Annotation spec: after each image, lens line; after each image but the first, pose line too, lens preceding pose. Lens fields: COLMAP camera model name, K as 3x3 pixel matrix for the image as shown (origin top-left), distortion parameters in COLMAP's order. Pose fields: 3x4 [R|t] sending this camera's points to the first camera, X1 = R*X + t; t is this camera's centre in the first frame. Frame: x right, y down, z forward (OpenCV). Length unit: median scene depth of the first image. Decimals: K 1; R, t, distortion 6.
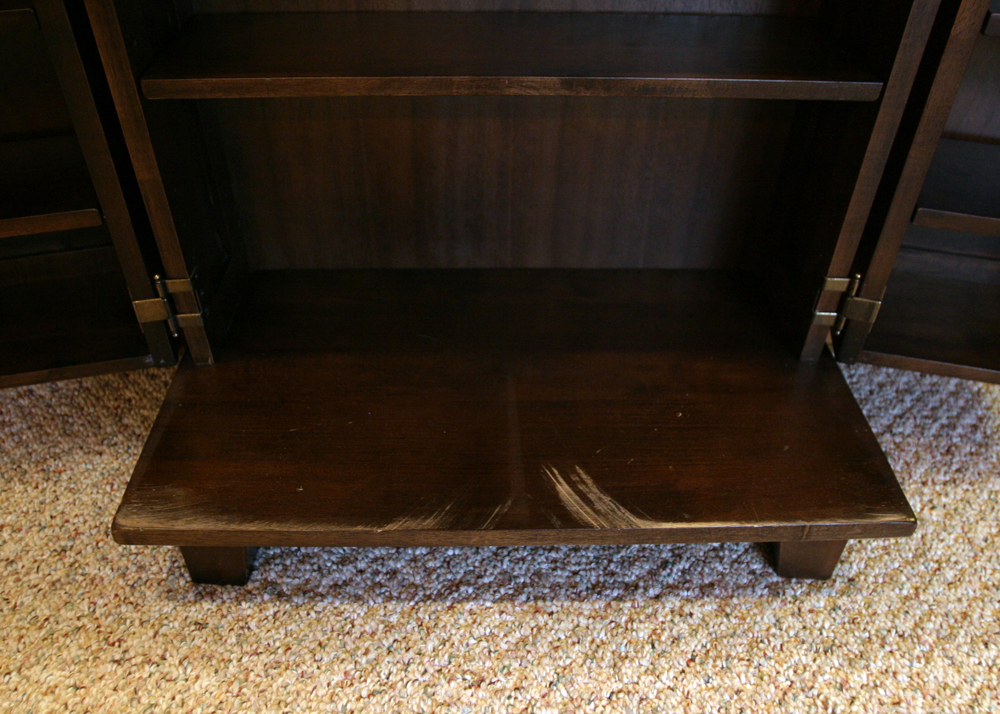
lens RADIAL K [[804.6, 0, 498.7], [0, 804.6, 356.3], [0, 0, 1]] dist [-0.087270, 0.031711]
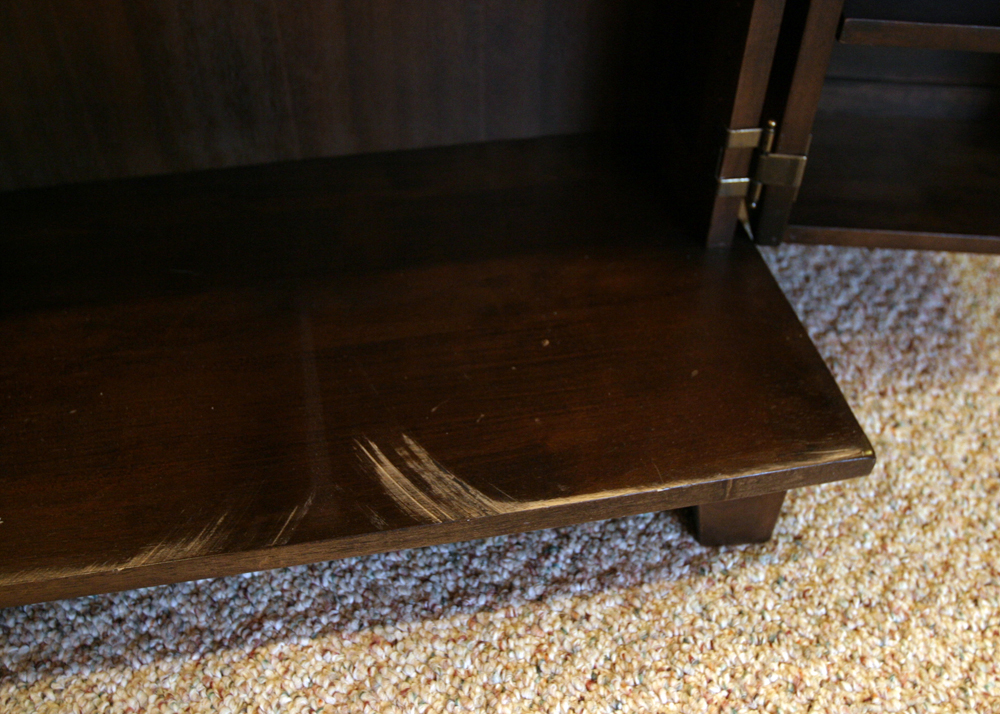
lens RADIAL K [[991.7, 0, 502.9], [0, 991.7, 356.9], [0, 0, 1]] dist [-0.071535, 0.000000]
pose [[0.985622, -0.118865, 0.120081, 0.085375], [0.106955, 0.989100, 0.101200, -0.008966], [-0.130802, -0.086901, 0.987593, 0.139192]]
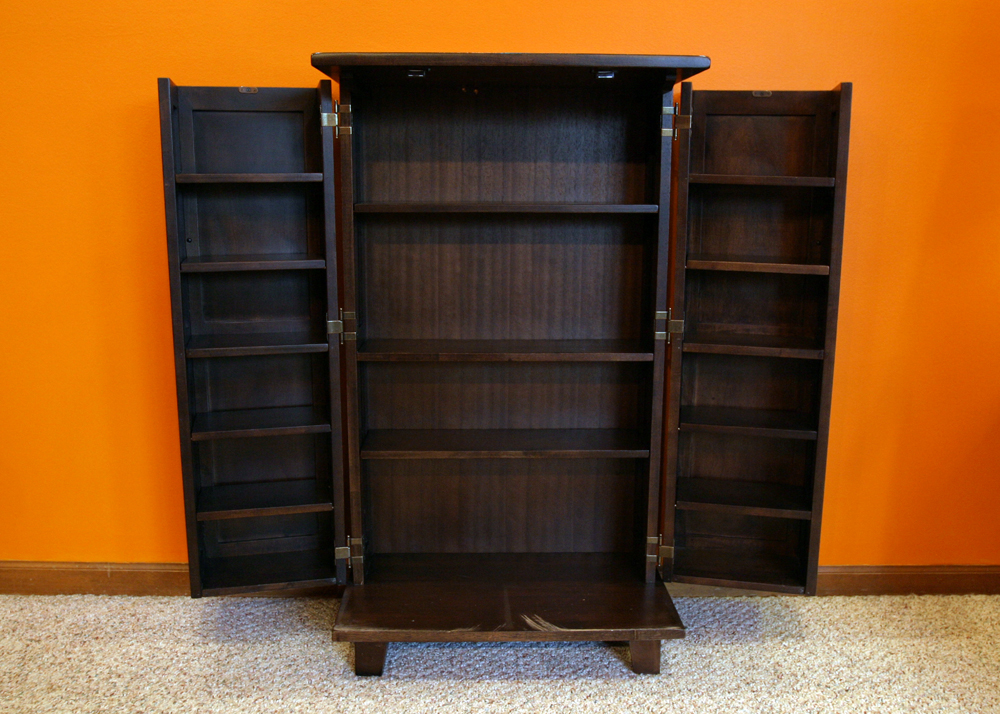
lens RADIAL K [[962.1, 0, 501.9], [0, 962.1, 357.6], [0, 0, 1]] dist [-0.008882, 0.000000]
pose [[0.999956, -0.008448, 0.004194, -0.000319], [0.009420, 0.871986, -0.489440, 0.818256], [0.000477, 0.489458, 0.872027, -1.678424]]
